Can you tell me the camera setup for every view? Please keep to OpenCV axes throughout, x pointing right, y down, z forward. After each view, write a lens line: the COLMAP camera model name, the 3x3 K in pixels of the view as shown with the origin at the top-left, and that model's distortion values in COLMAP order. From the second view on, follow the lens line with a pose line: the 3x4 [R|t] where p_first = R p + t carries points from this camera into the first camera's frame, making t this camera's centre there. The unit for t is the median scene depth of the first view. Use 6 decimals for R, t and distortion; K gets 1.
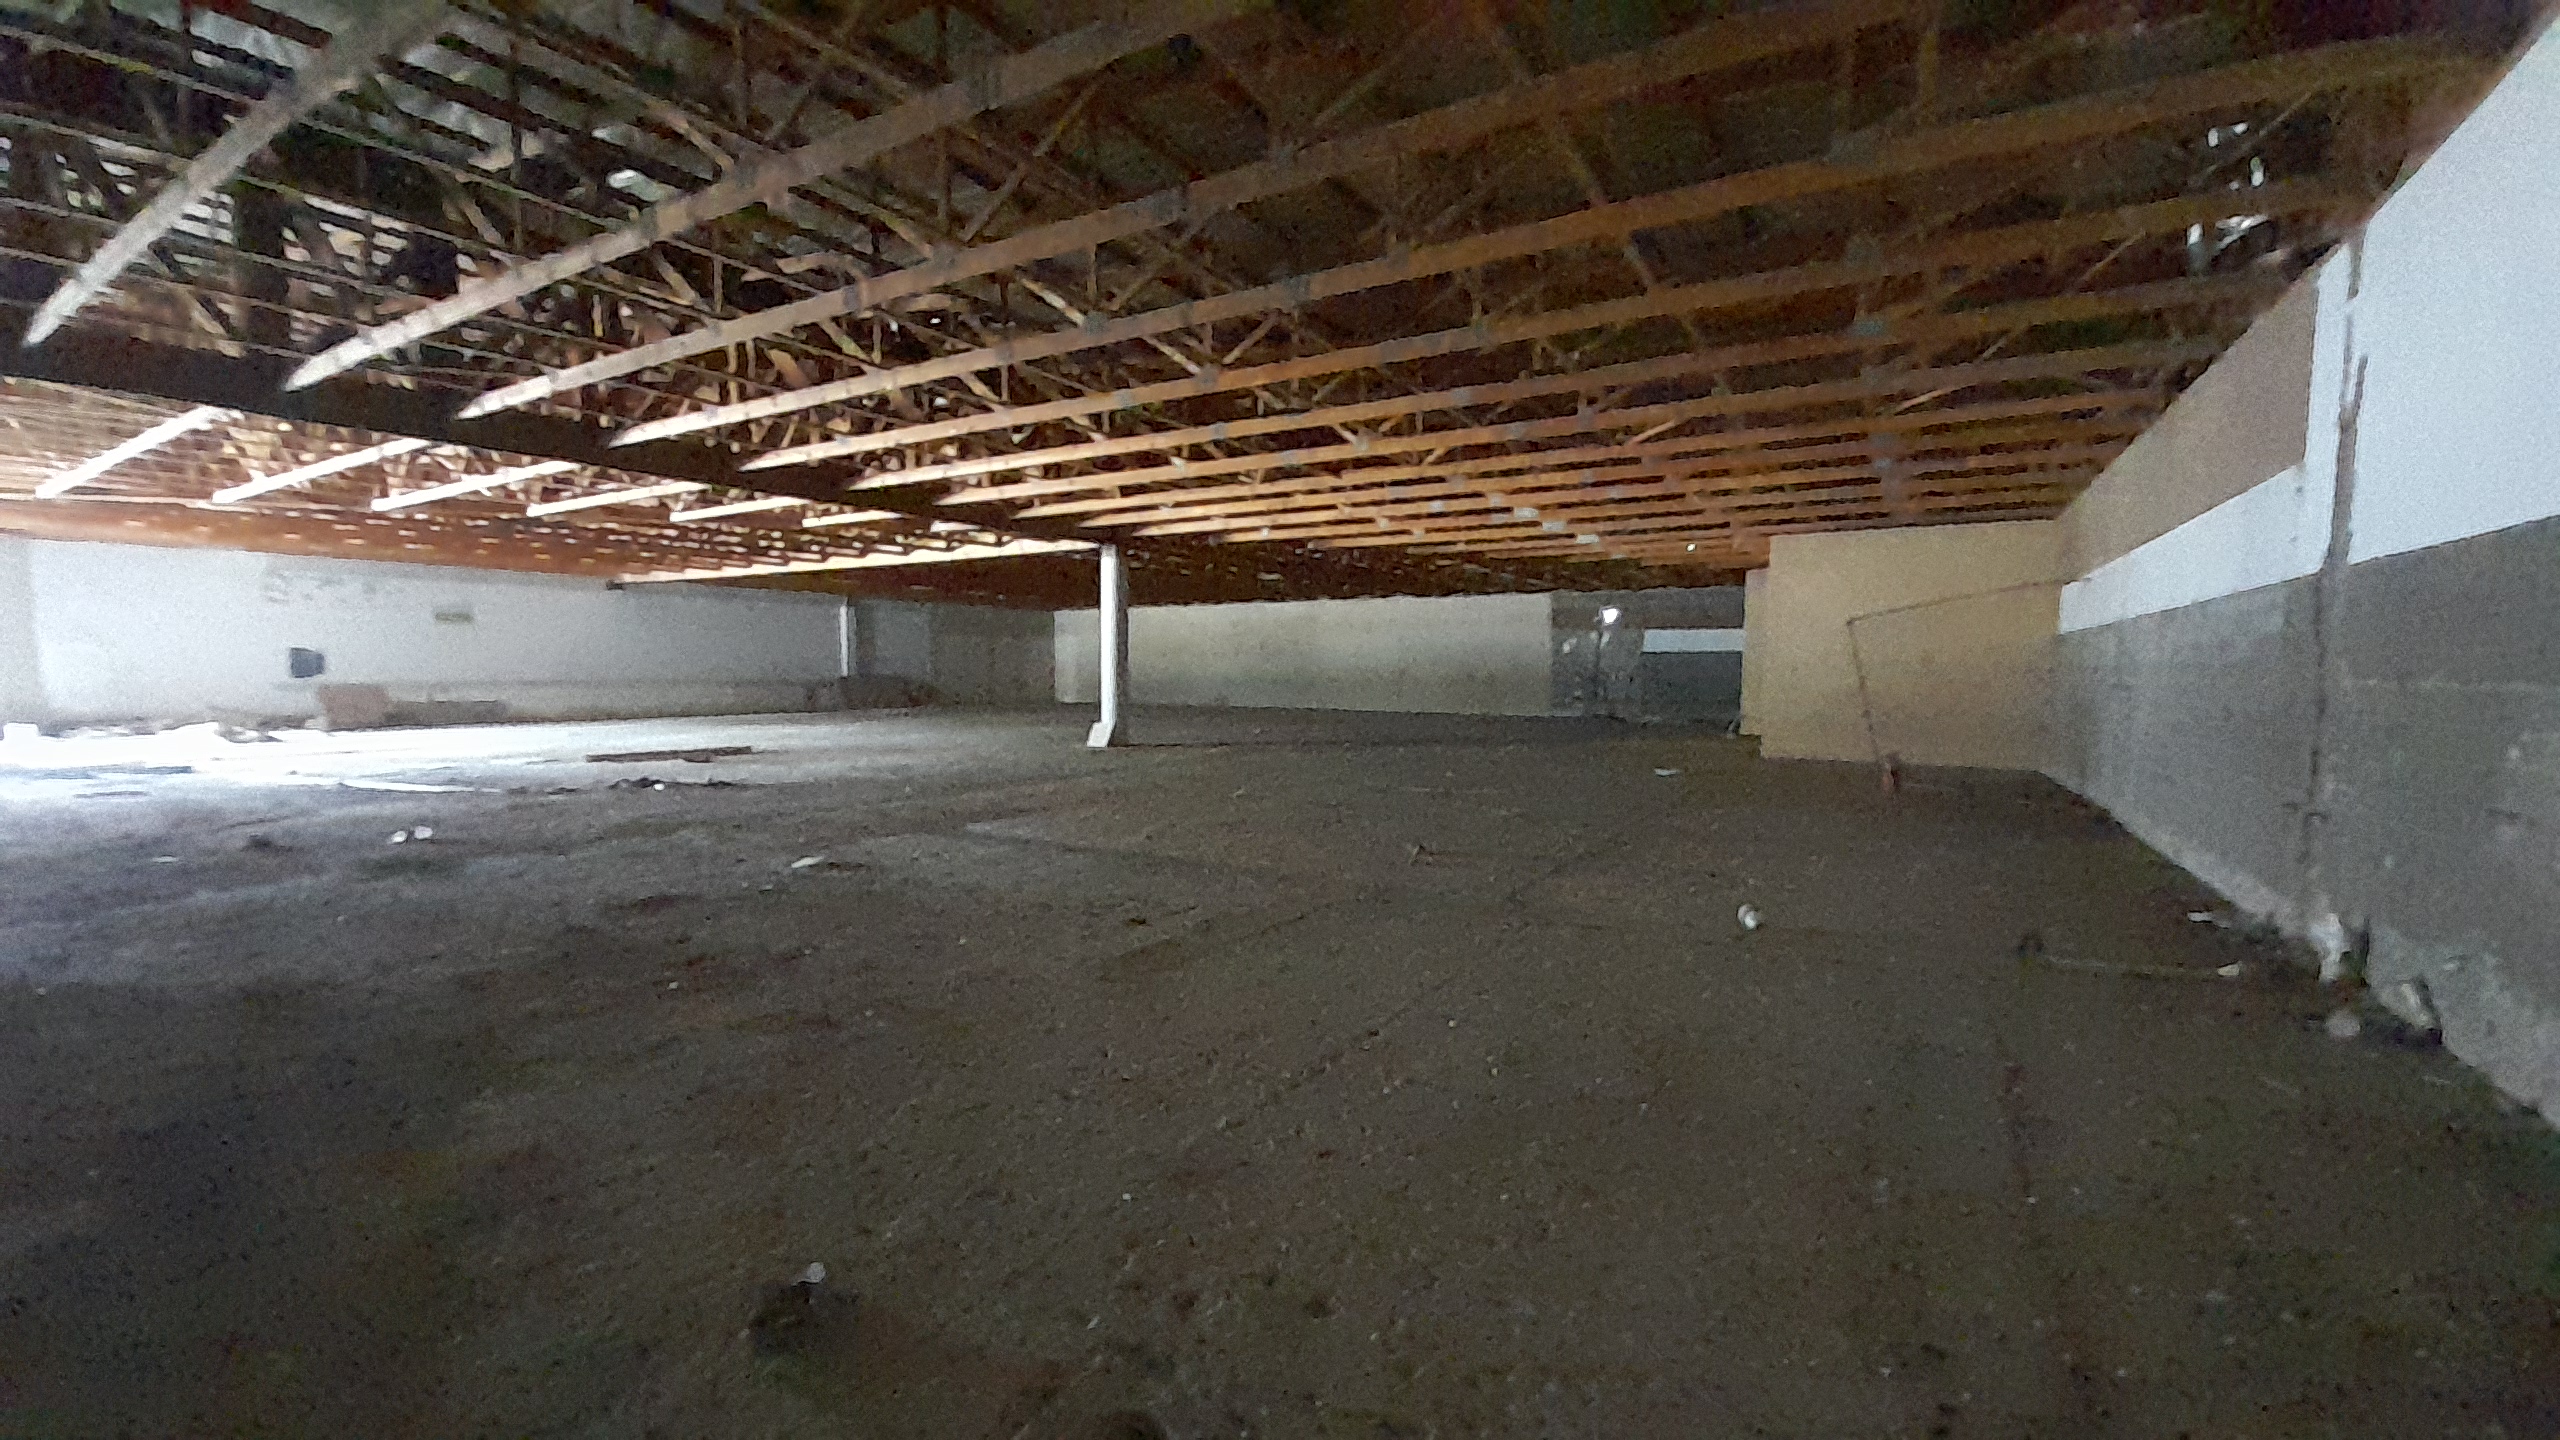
lens RADIAL K [[1010.4, 0, 1286.6], [0, 1010.4, 751.5], [0, 0, 1]] dist [0.020540, -0.015071]
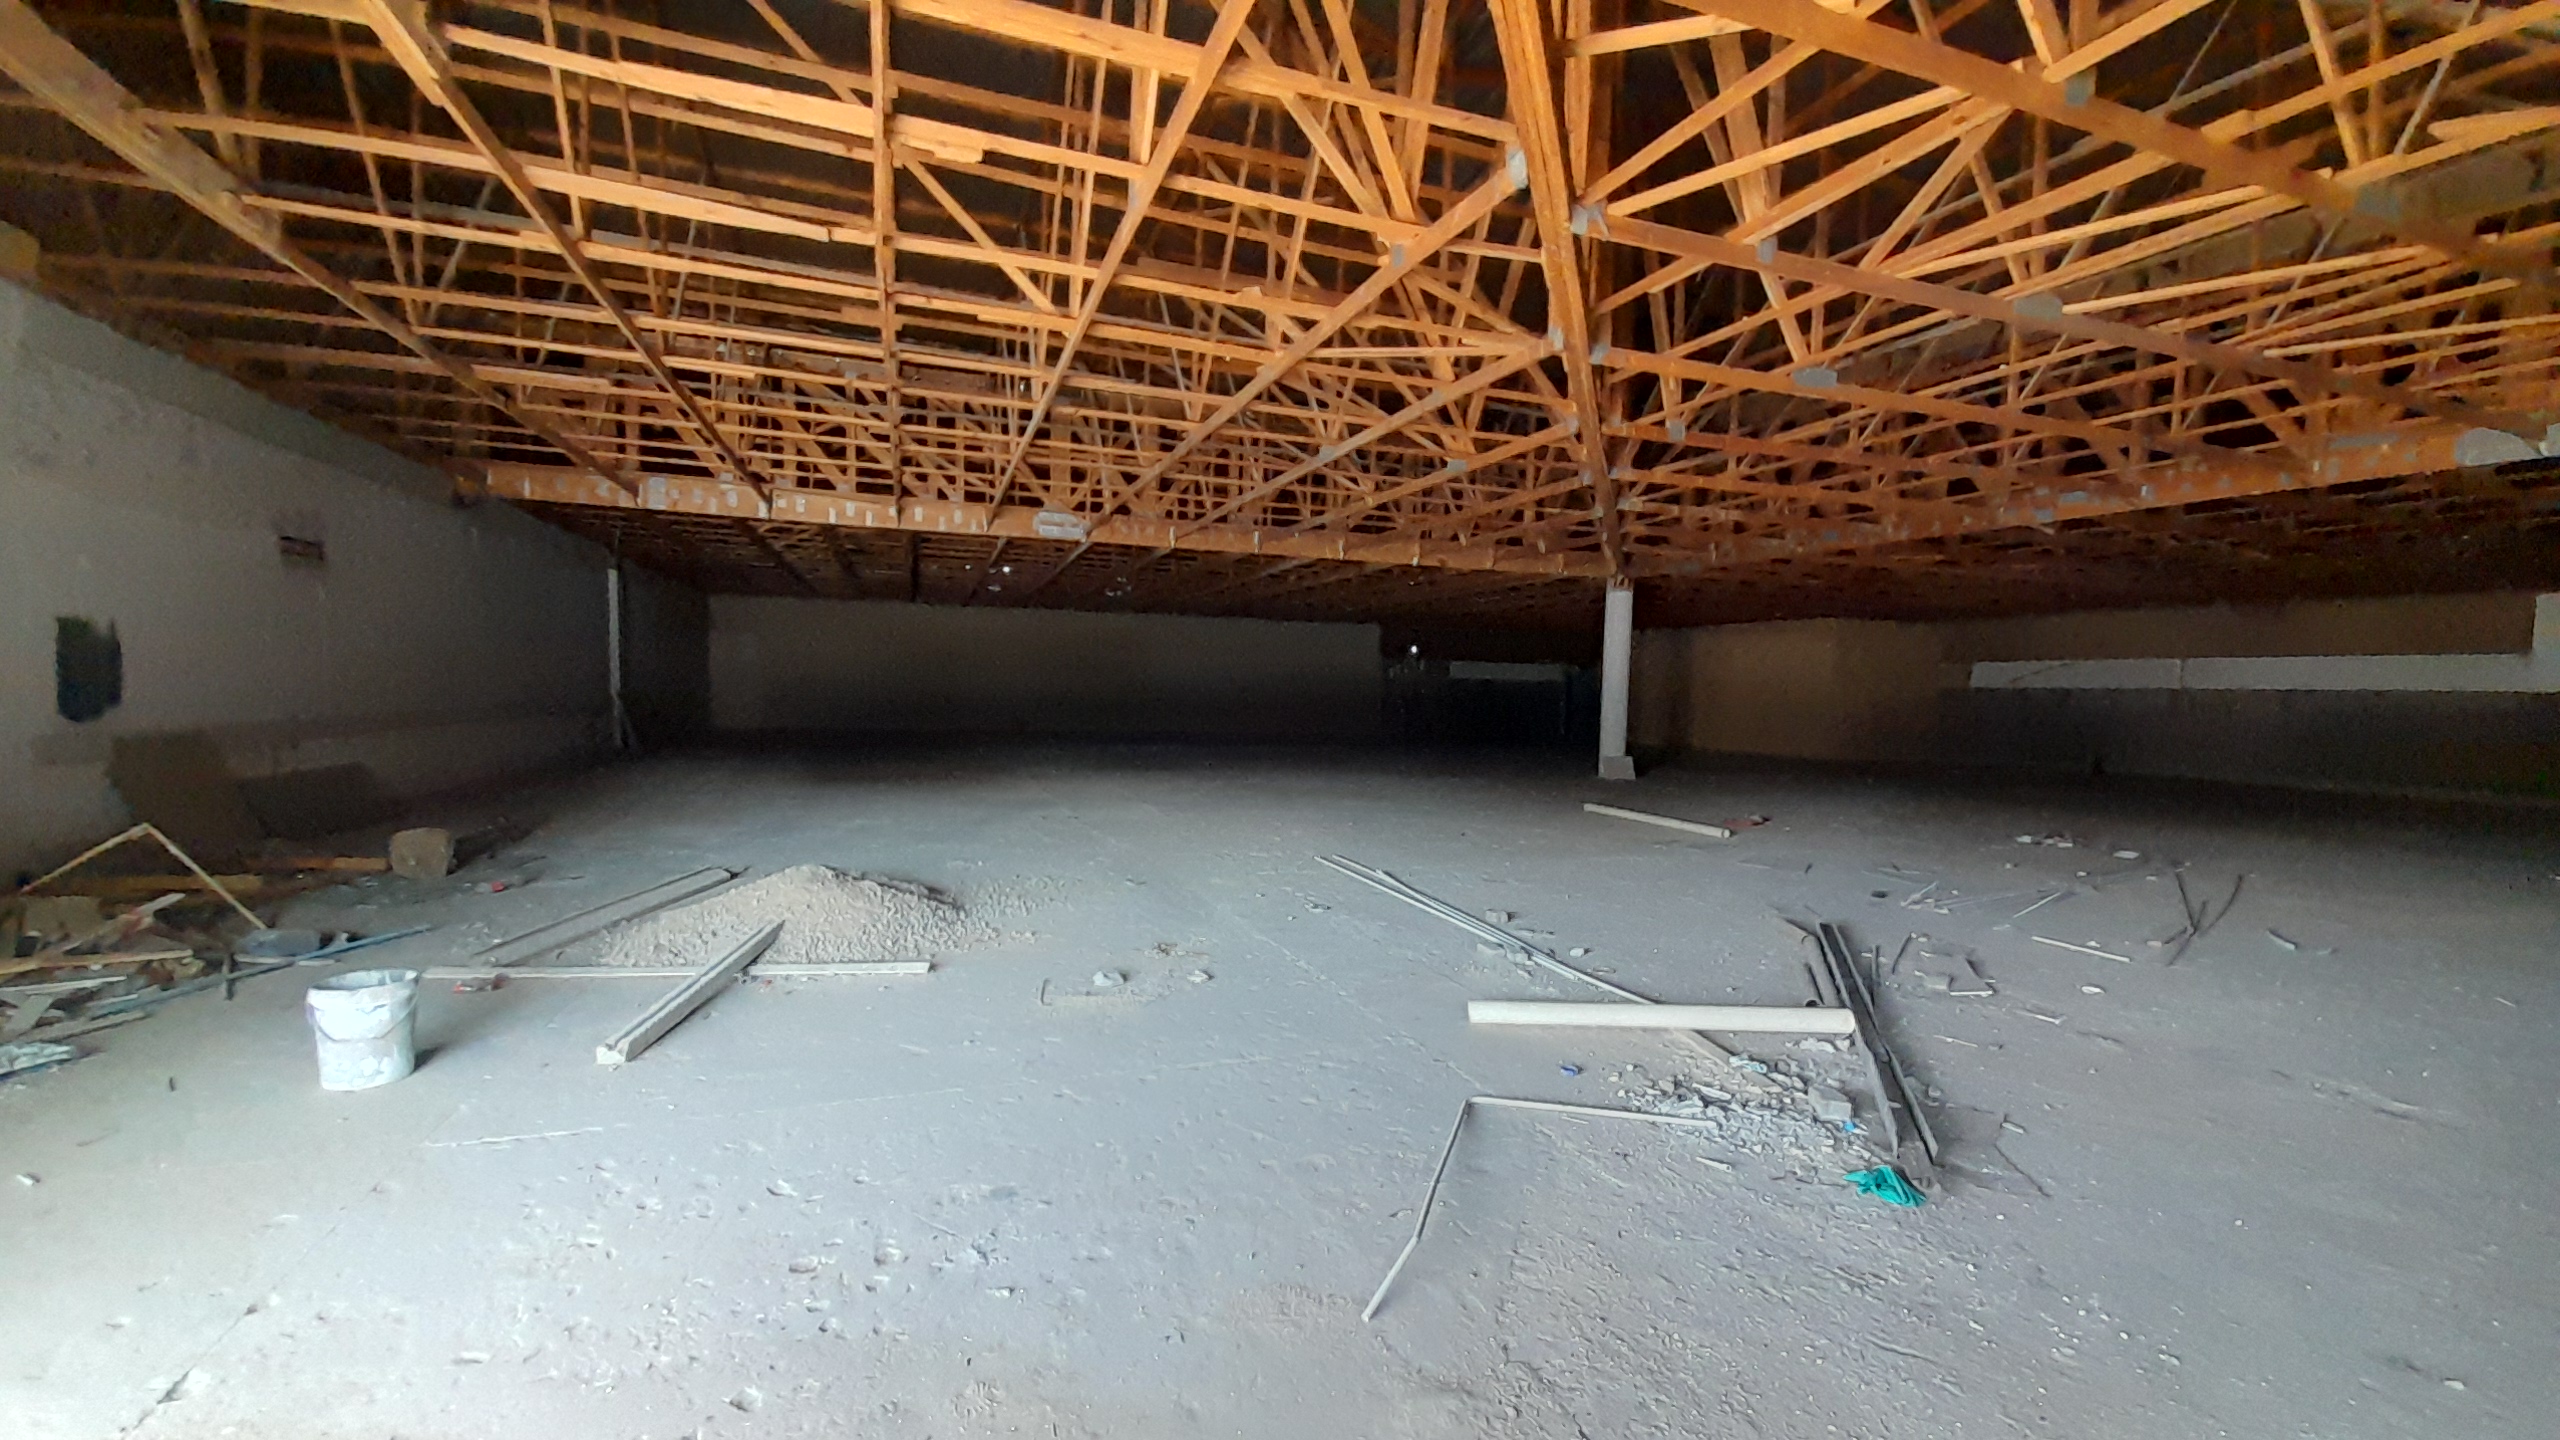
lens RADIAL K [[1010.4, 0, 1274.4], [0, 1010.4, 756.5], [0, 0, 1]] dist [0.020540, -0.015071]
pose [[0.627447, -0.043134, 0.777464, -1.187909], [0.043508, 0.998847, 0.020303, -0.063003], [-0.777443, 0.021086, 0.628600, 0.640710]]
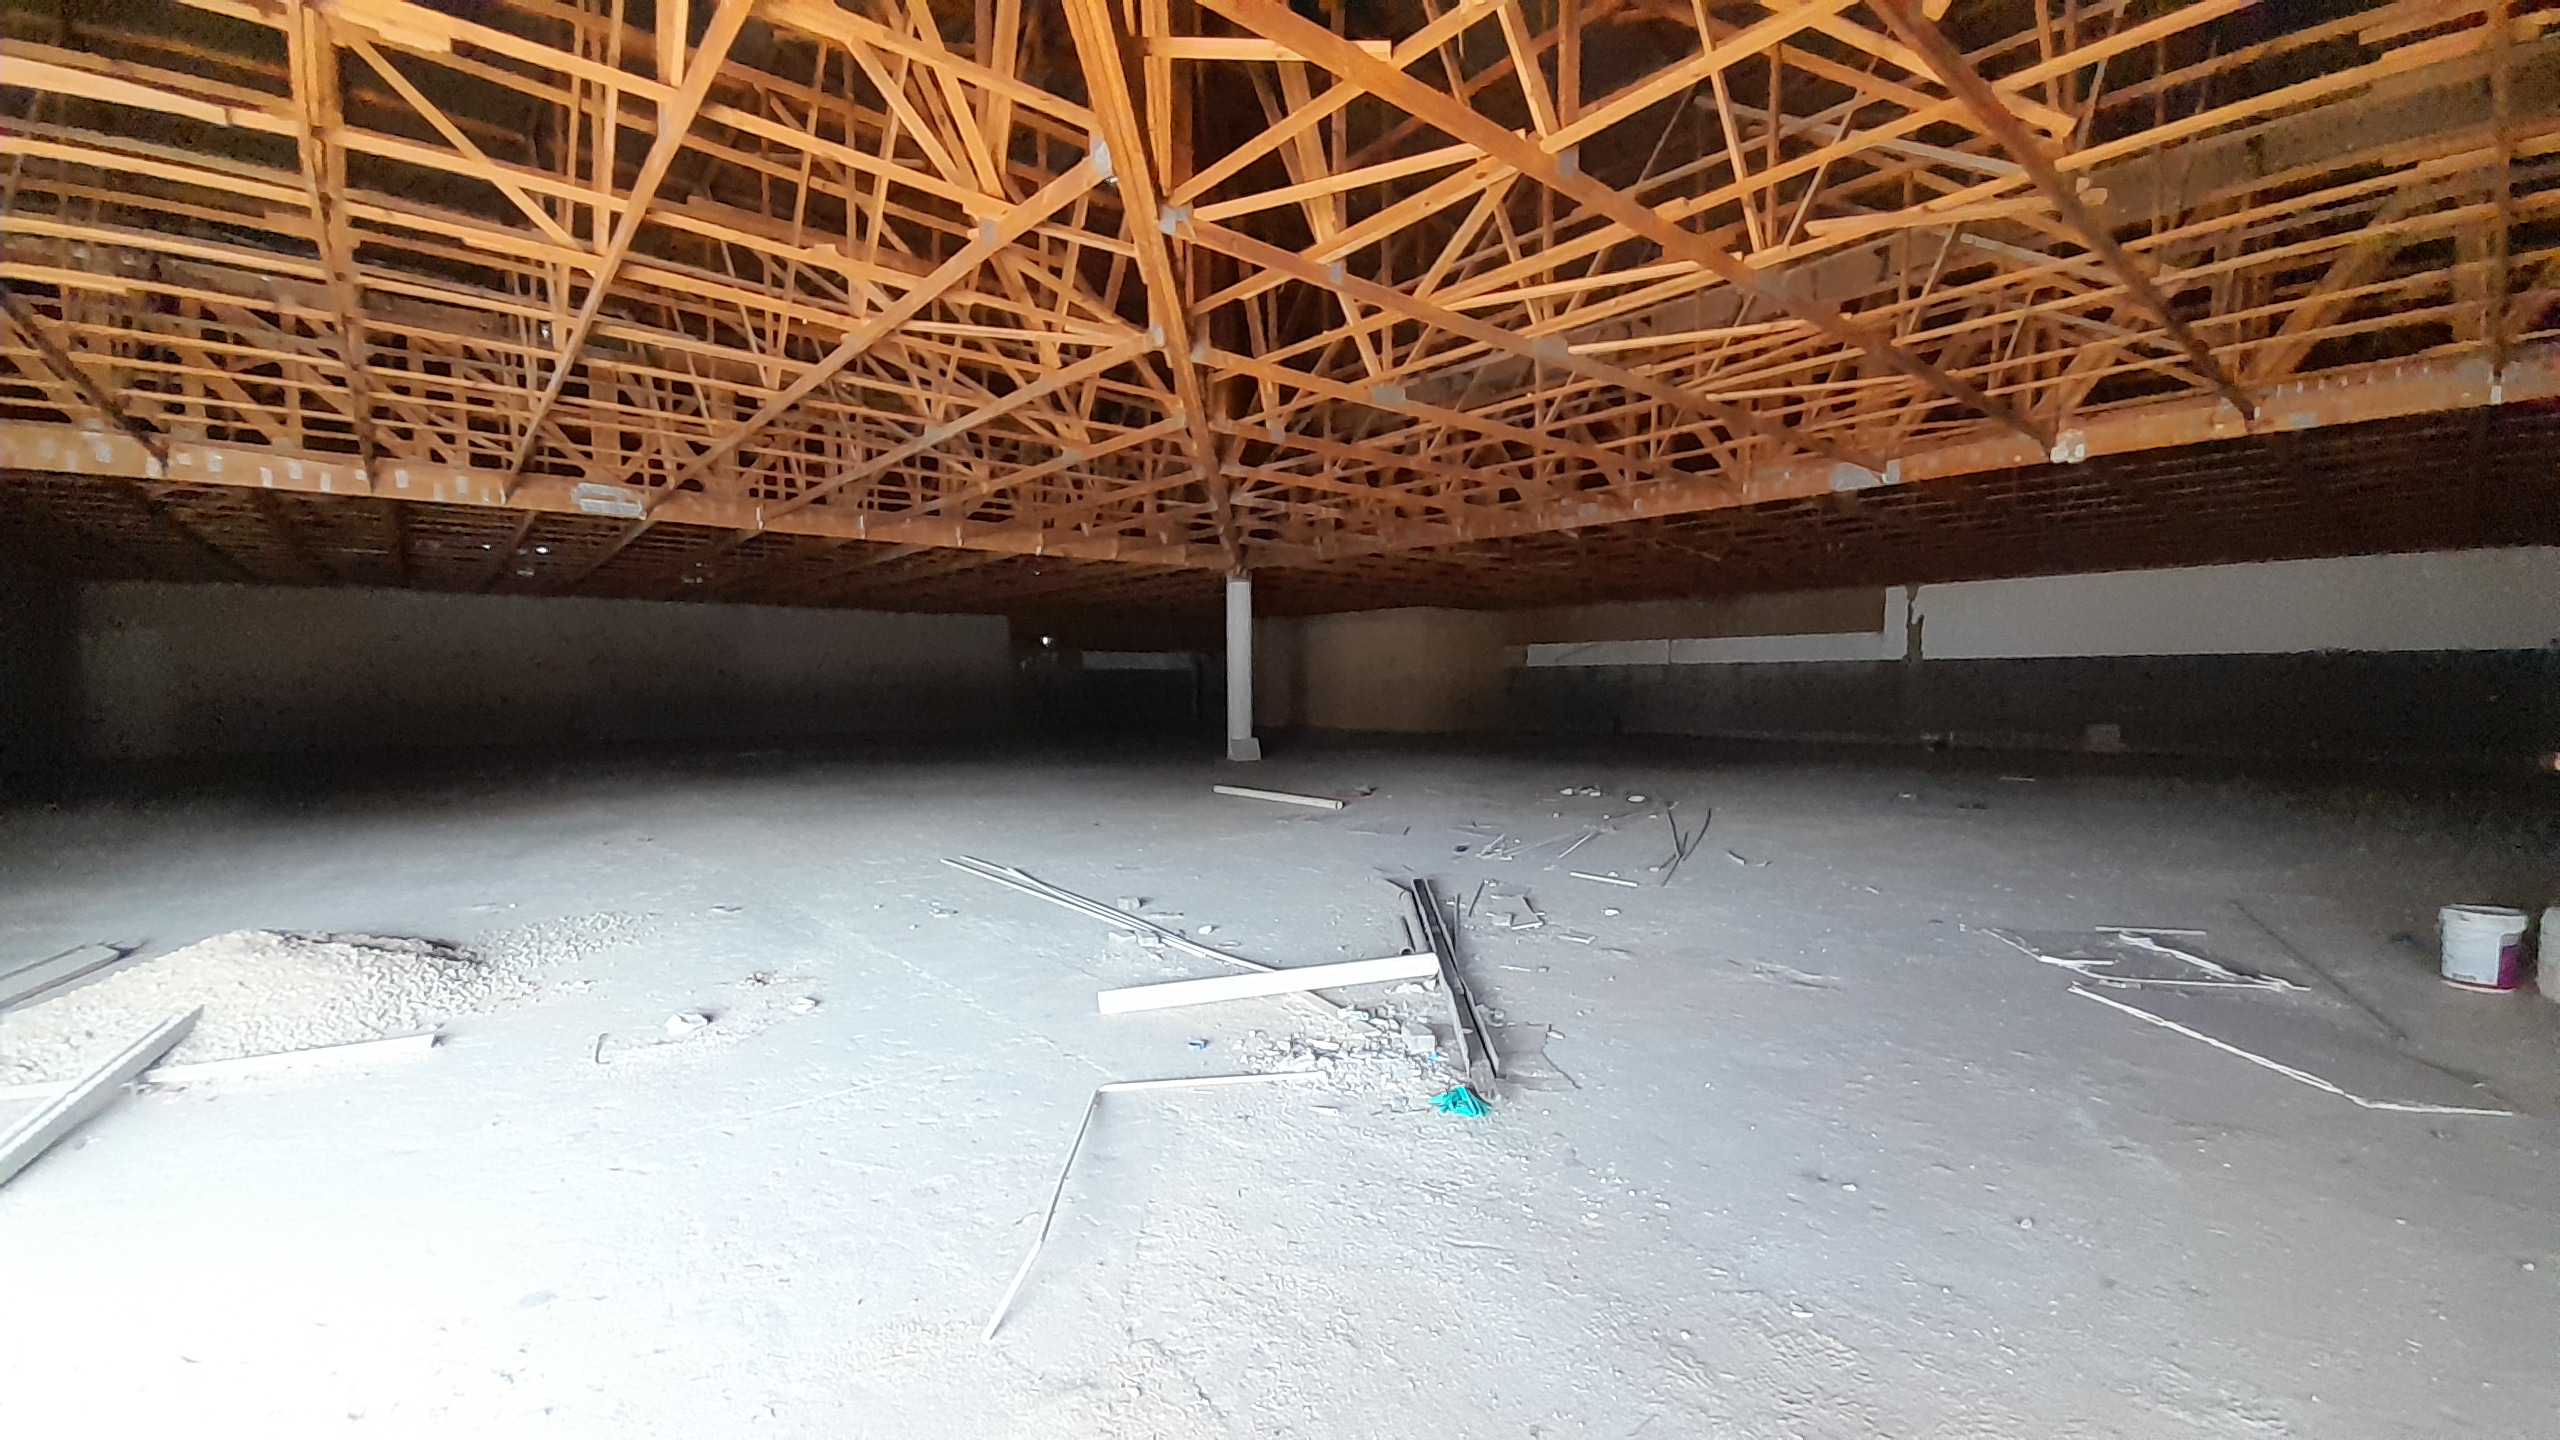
lens RADIAL K [[1010.4, 0, 1282.0], [0, 1010.4, 755.0], [0, 0, 1]] dist [0.020540, -0.015071]
pose [[0.313233, -0.075021, 0.946709, -1.184046], [0.083620, 0.995182, 0.051196, -0.062589], [-0.945988, 0.063127, 0.317997, 0.635778]]
